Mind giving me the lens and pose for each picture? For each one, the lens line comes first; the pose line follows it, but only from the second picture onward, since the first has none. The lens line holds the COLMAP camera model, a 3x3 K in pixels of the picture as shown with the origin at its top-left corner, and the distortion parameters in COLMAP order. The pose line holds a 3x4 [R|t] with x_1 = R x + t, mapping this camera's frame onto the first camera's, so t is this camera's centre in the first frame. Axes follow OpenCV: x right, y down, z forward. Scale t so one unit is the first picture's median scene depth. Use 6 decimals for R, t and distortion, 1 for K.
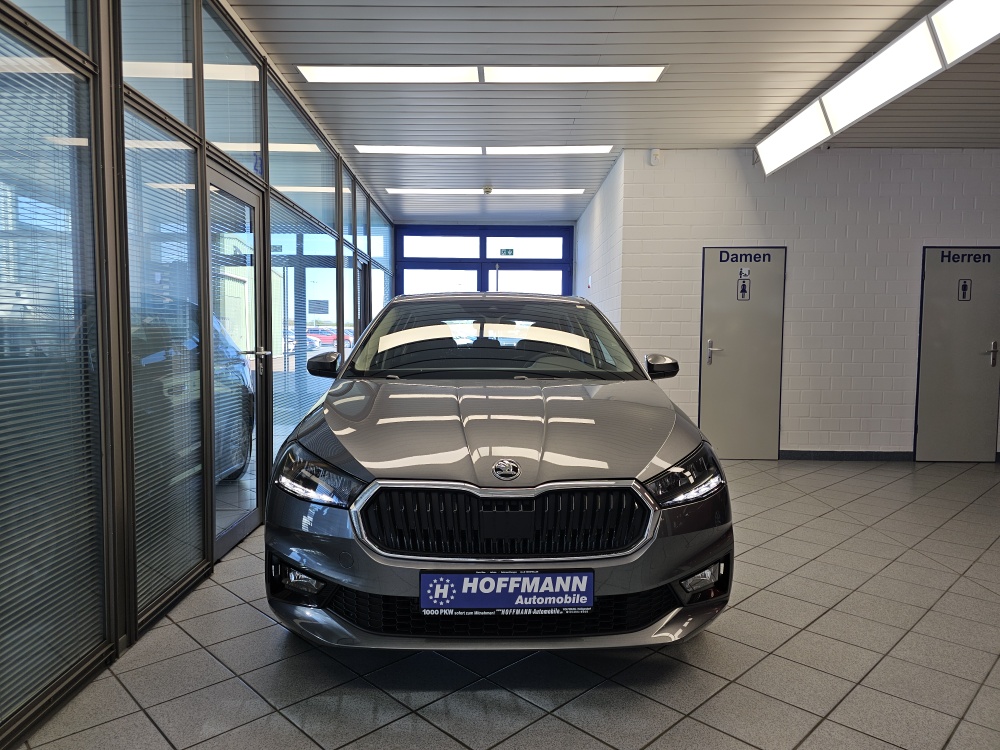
lens RADIAL K [[687.9, 0, 500.0], [0, 687.9, 375.0], [0, 0, 1]] dist [0.059384, -0.070243]
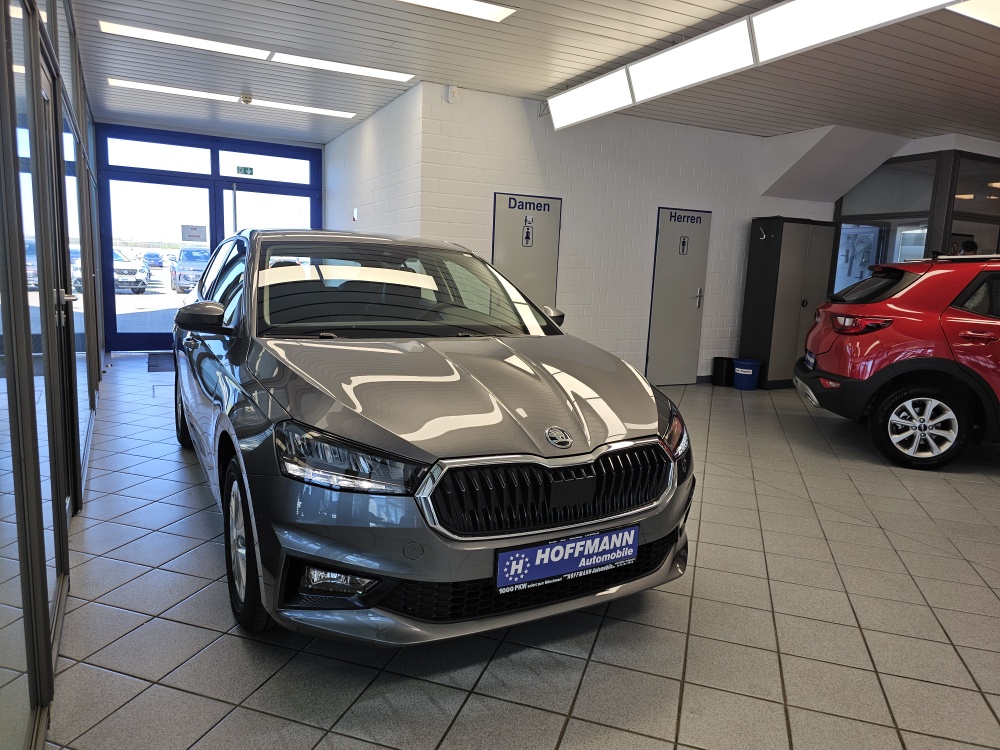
lens RADIAL K [[687.9, 0, 500.0], [0, 687.9, 375.0], [0, 0, 1]] dist [0.059384, -0.070243]
pose [[0.881229, -0.043328, 0.470700, -0.535674], [-0.006730, 0.994539, 0.104147, -0.055774], [-0.472642, -0.094946, 0.876125, 0.180221]]
